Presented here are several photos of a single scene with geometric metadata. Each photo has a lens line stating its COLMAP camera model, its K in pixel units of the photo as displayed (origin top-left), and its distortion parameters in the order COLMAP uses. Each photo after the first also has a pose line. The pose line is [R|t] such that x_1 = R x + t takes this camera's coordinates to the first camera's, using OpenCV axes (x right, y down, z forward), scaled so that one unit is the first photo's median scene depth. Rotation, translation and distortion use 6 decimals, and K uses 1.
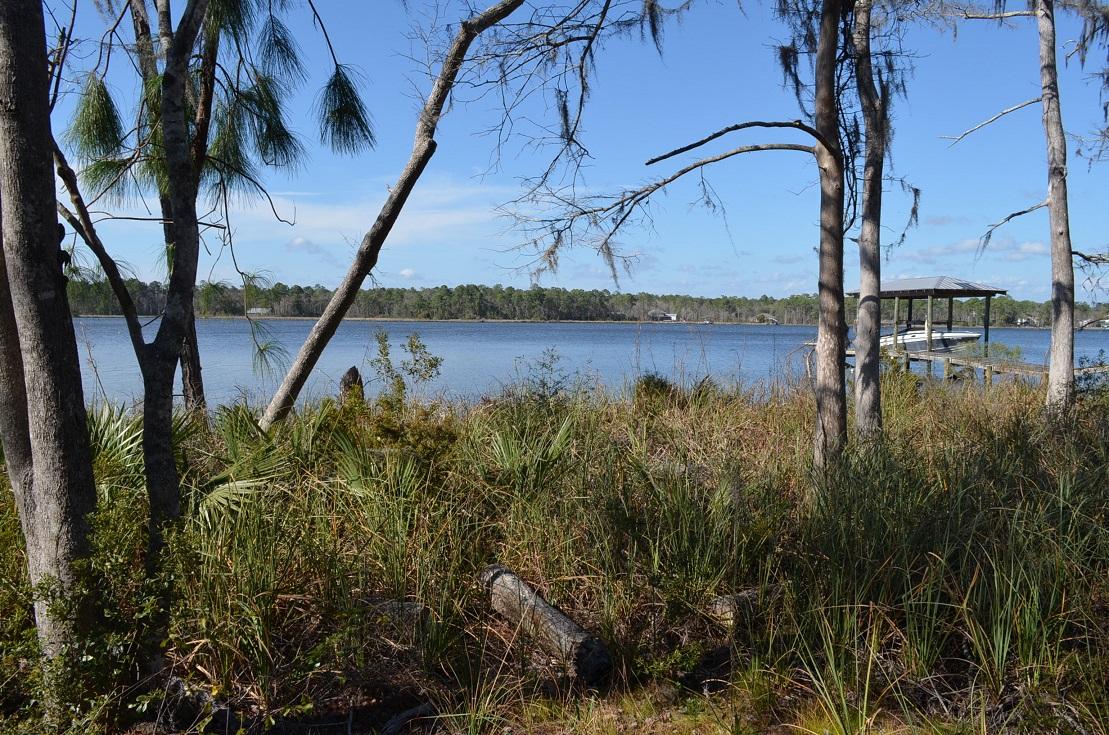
lens RADIAL K [[860.7, 0, 558.8], [0, 860.7, 371.2], [0, 0, 1]] dist [-0.007876, -0.004075]
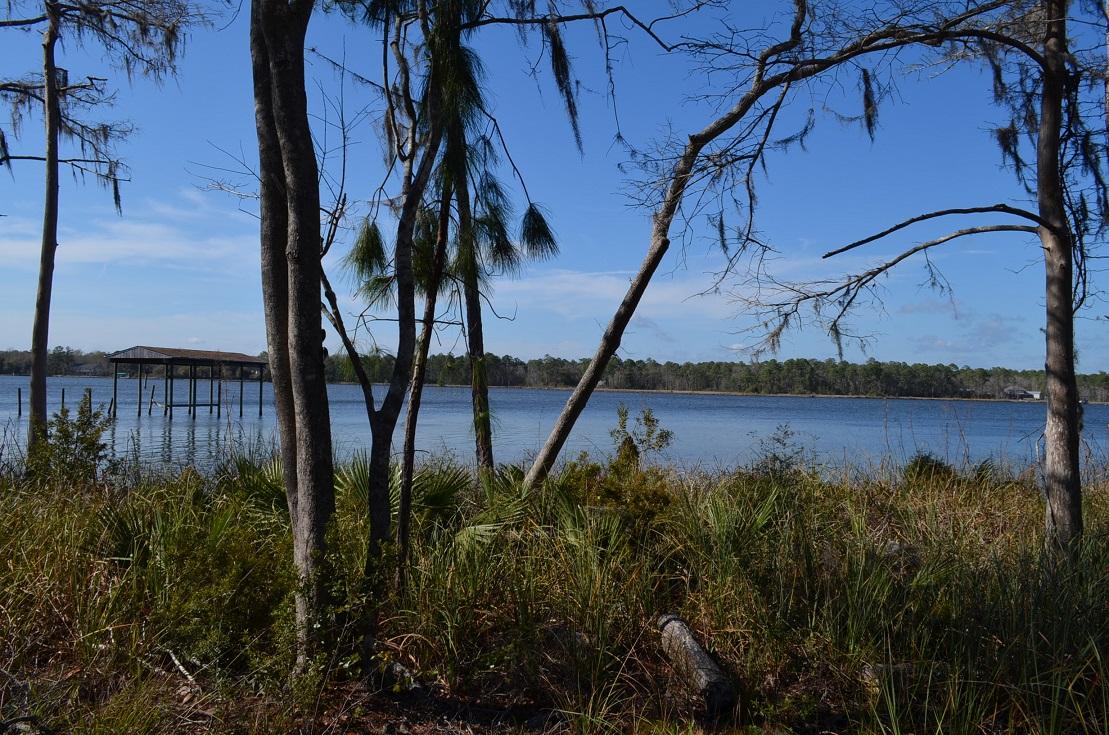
lens RADIAL K [[860.7, 0, 558.8], [0, 860.7, 371.2], [0, 0, 1]] dist [-0.007876, -0.004075]
pose [[0.929741, 0.005220, -0.368178, 0.152403], [-0.036653, 0.996245, -0.078432, 0.001433], [0.366386, 0.086416, 0.926441, -0.099541]]
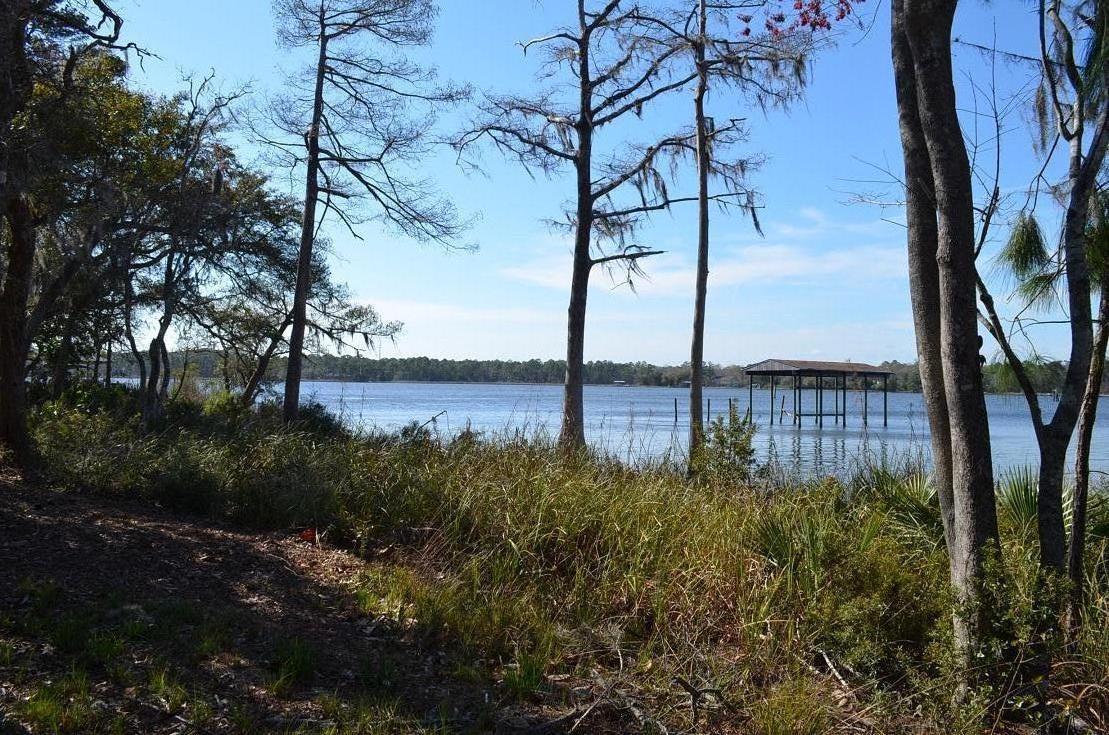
lens RADIAL K [[860.7, 0, 558.8], [0, 860.7, 371.2], [0, 0, 1]] dist [-0.007876, -0.004075]
pose [[0.479448, -0.014734, -0.877446, 0.134721], [-0.066325, 0.996391, -0.052973, 0.001809], [0.875060, 0.083595, 0.476741, -0.109826]]
